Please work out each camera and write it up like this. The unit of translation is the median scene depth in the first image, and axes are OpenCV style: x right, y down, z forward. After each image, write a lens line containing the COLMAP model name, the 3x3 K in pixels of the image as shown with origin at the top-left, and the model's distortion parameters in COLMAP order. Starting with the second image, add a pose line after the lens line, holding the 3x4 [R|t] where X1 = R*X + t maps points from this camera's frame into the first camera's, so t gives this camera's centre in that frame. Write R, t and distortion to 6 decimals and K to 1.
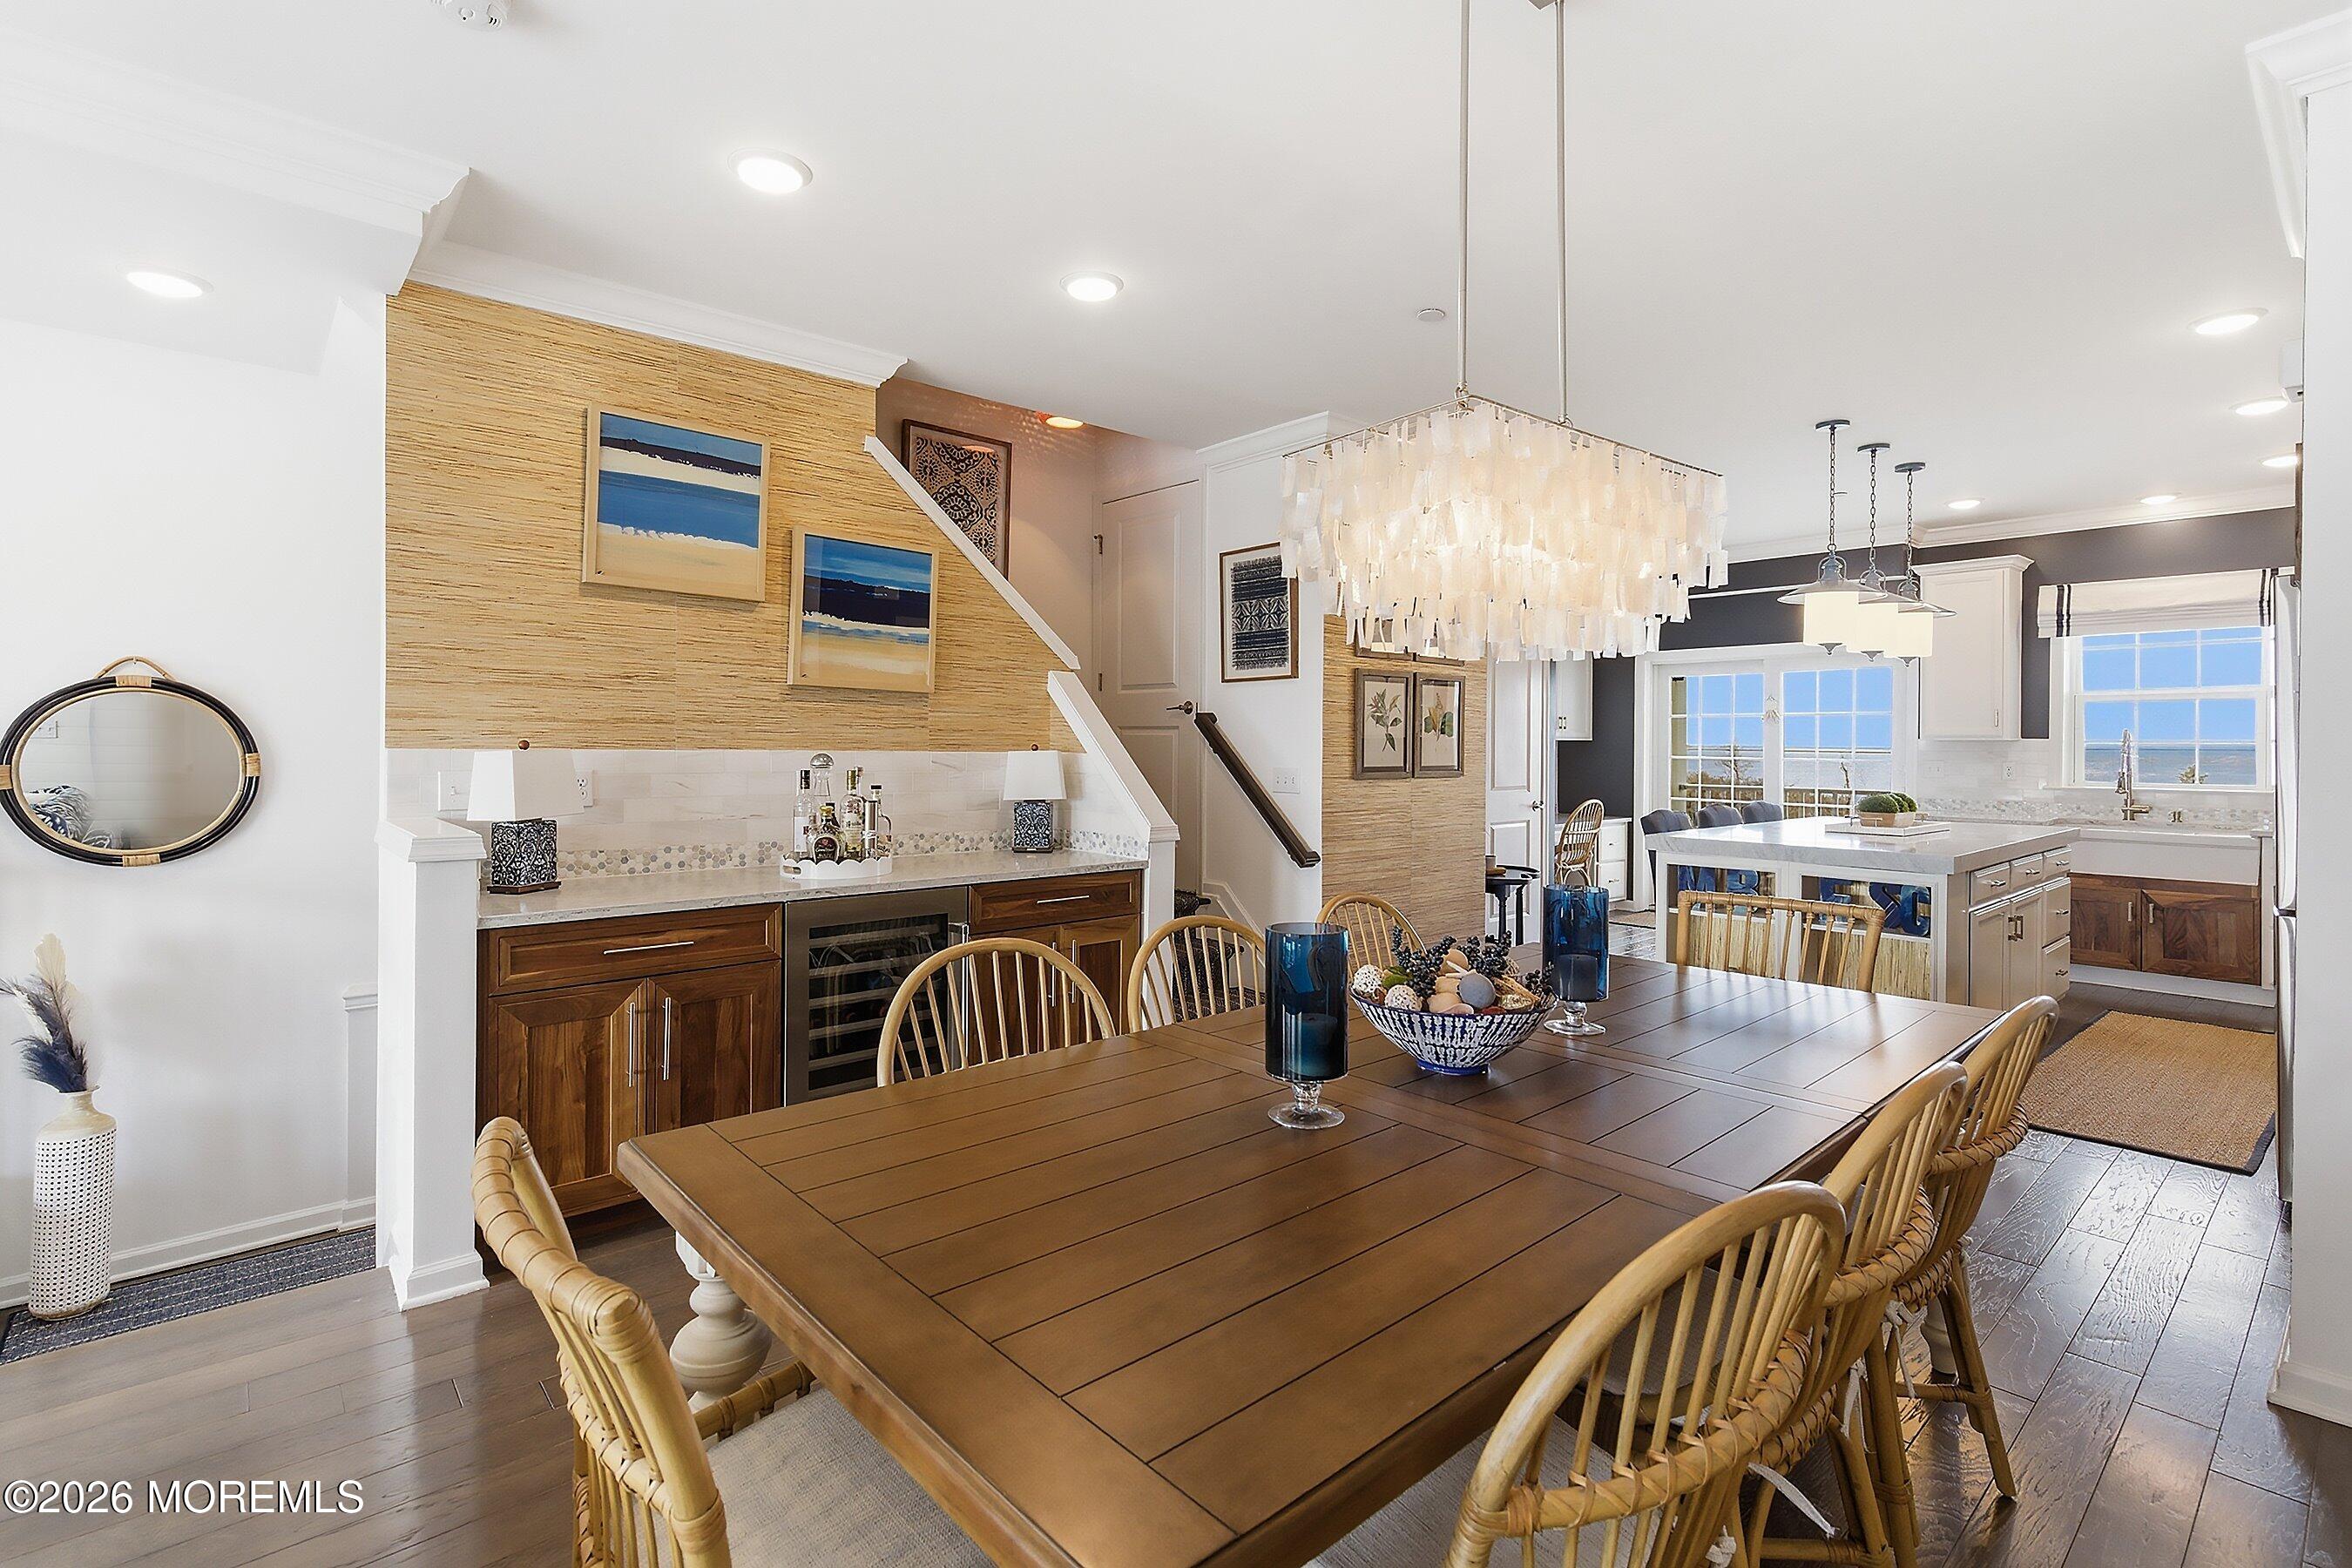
lens RADIAL K [[1083.9, 0, 1133.2], [0, 1083.9, 746.2], [0, 0, 1]] dist [-0.012024, -0.000050]
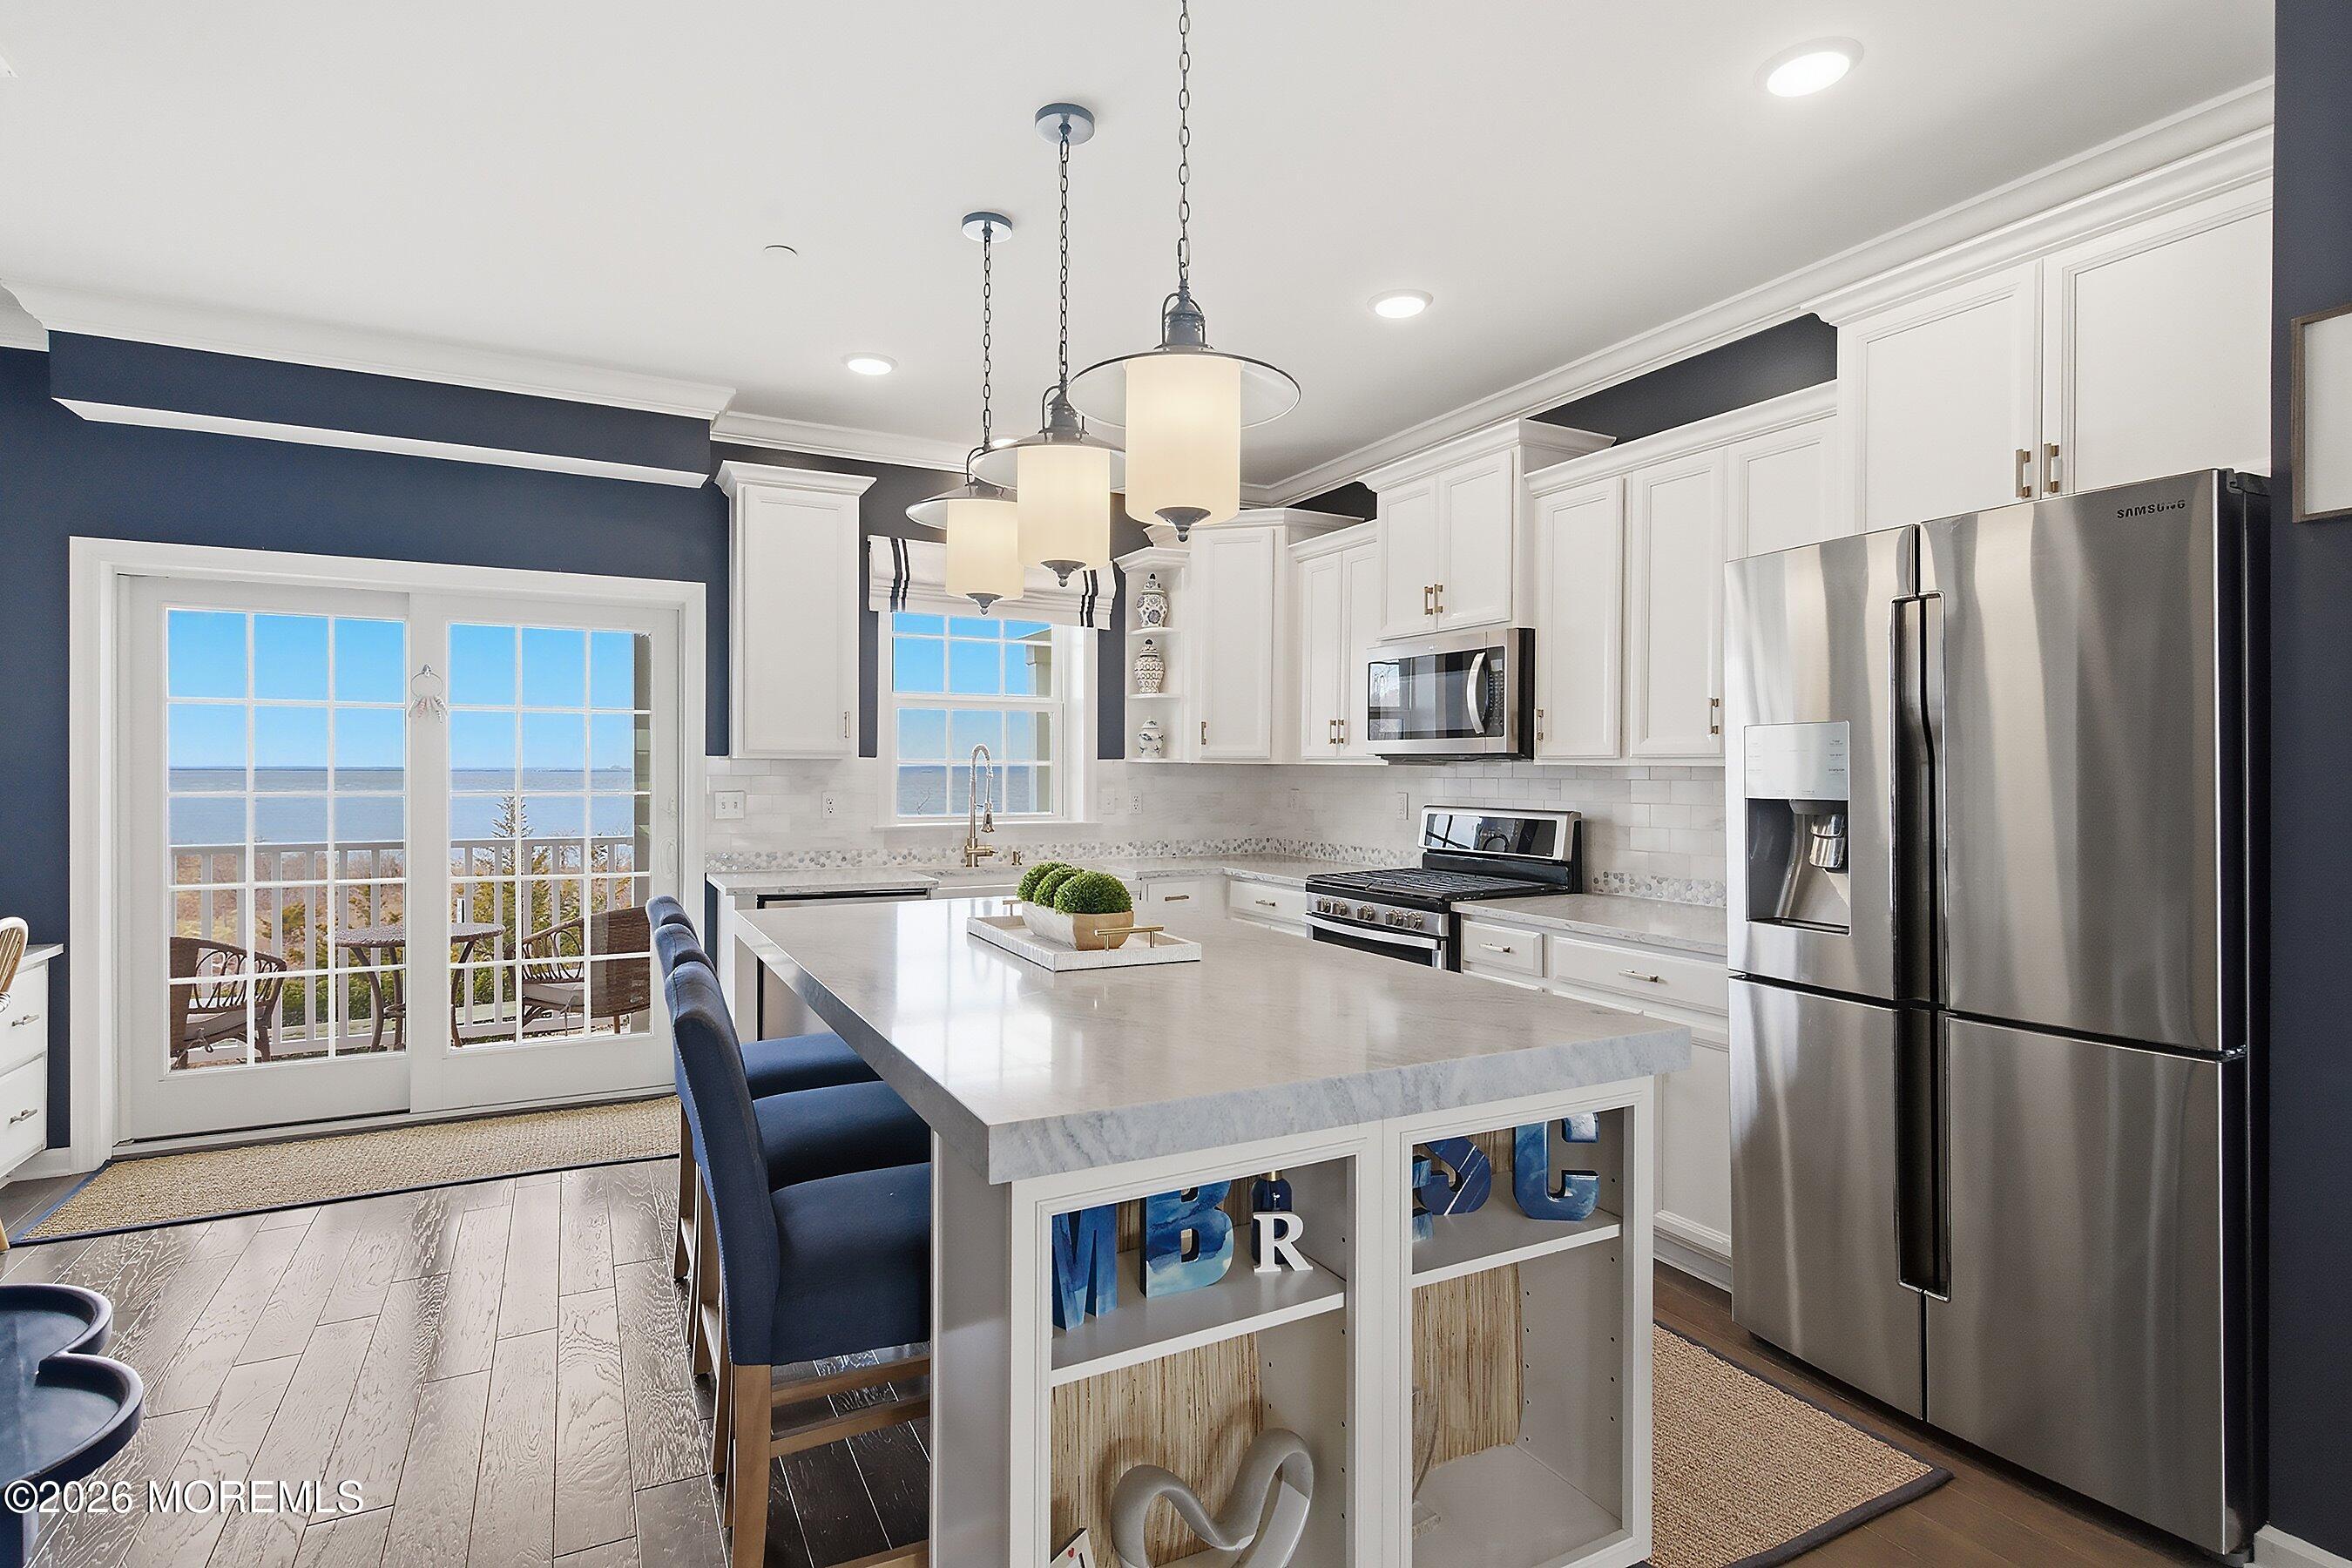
lens RADIAL K [[1153.3, 0, 1169.4], [0, 1153.3, 778.7], [0, 0, 1]] dist [-0.001373, -0.000121]
pose [[0.201104, -0.010517, 0.979513, 0.169438], [0.000171, 0.999943, 0.010701, -0.001017], [-0.979570, -0.001985, 0.201094, 0.702474]]
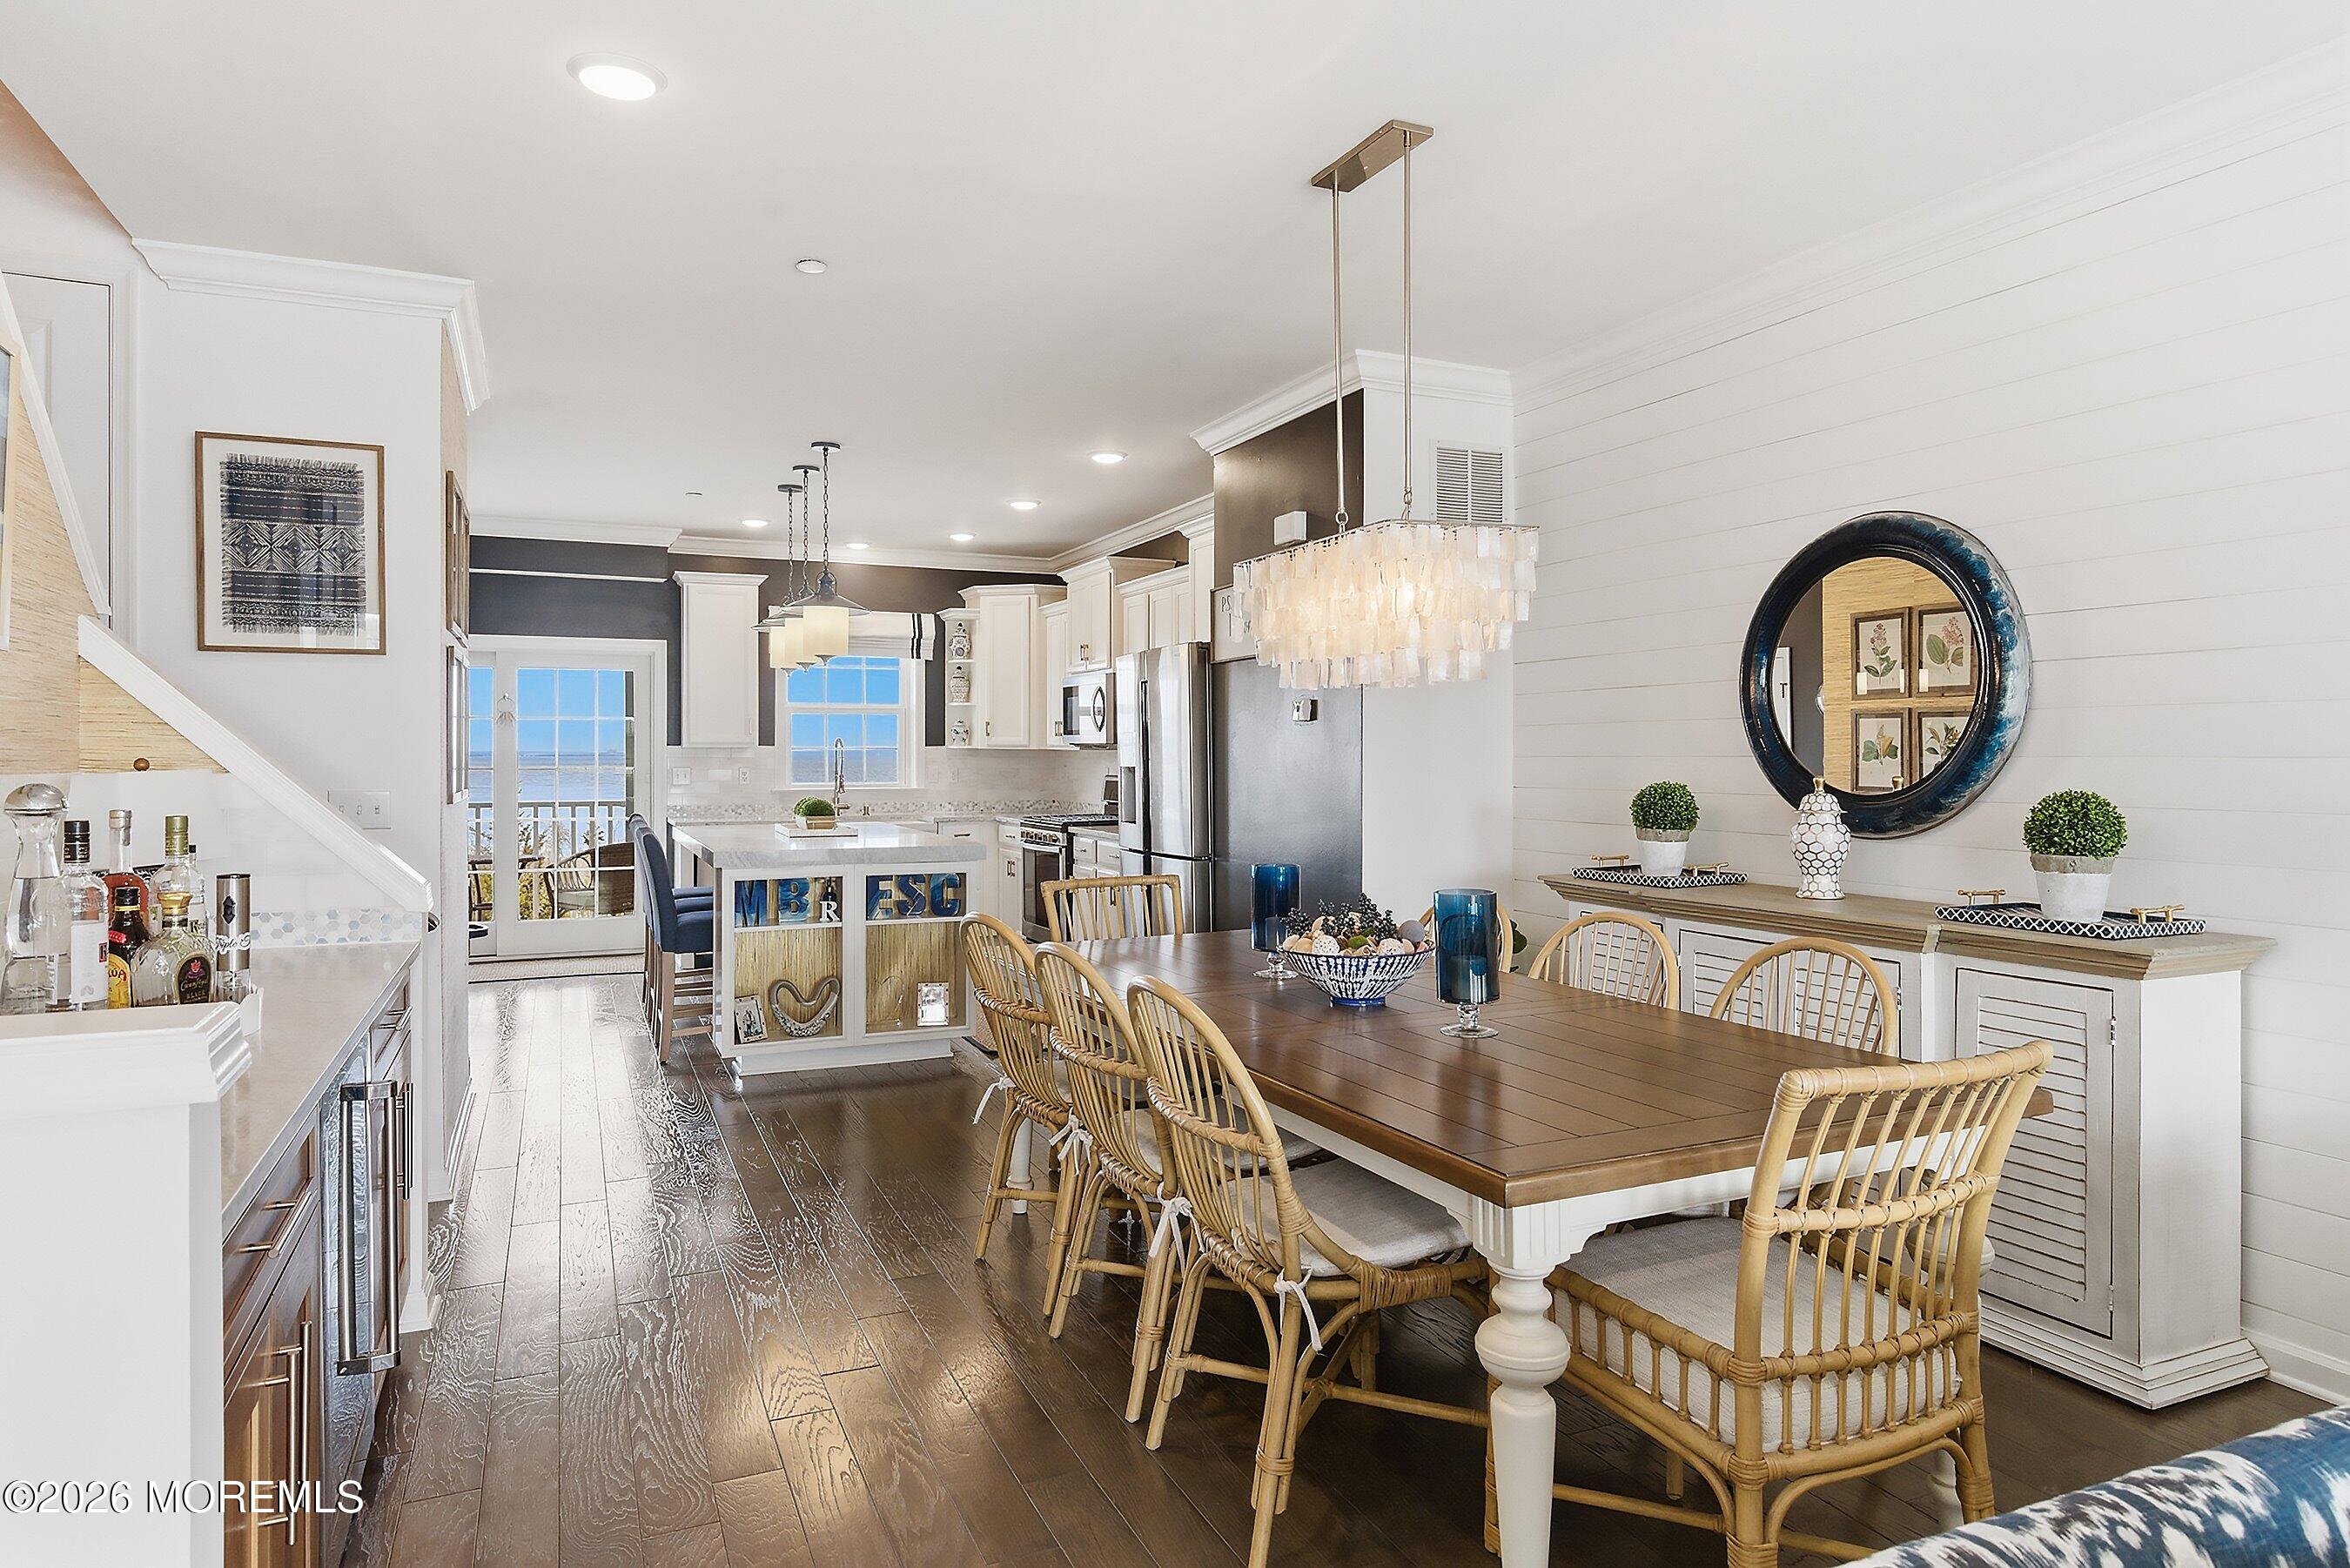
lens RADIAL K [[1405.0, 0, 1183.8], [0, 1405.0, 770.0], [0, 0, 1]] dist [-0.003841, -0.000470]
pose [[0.262421, -0.014611, 0.964843, -0.442356], [0.003777, 0.999893, 0.014114, -0.001147], [-0.964946, -0.000059, 0.262448, 0.235225]]
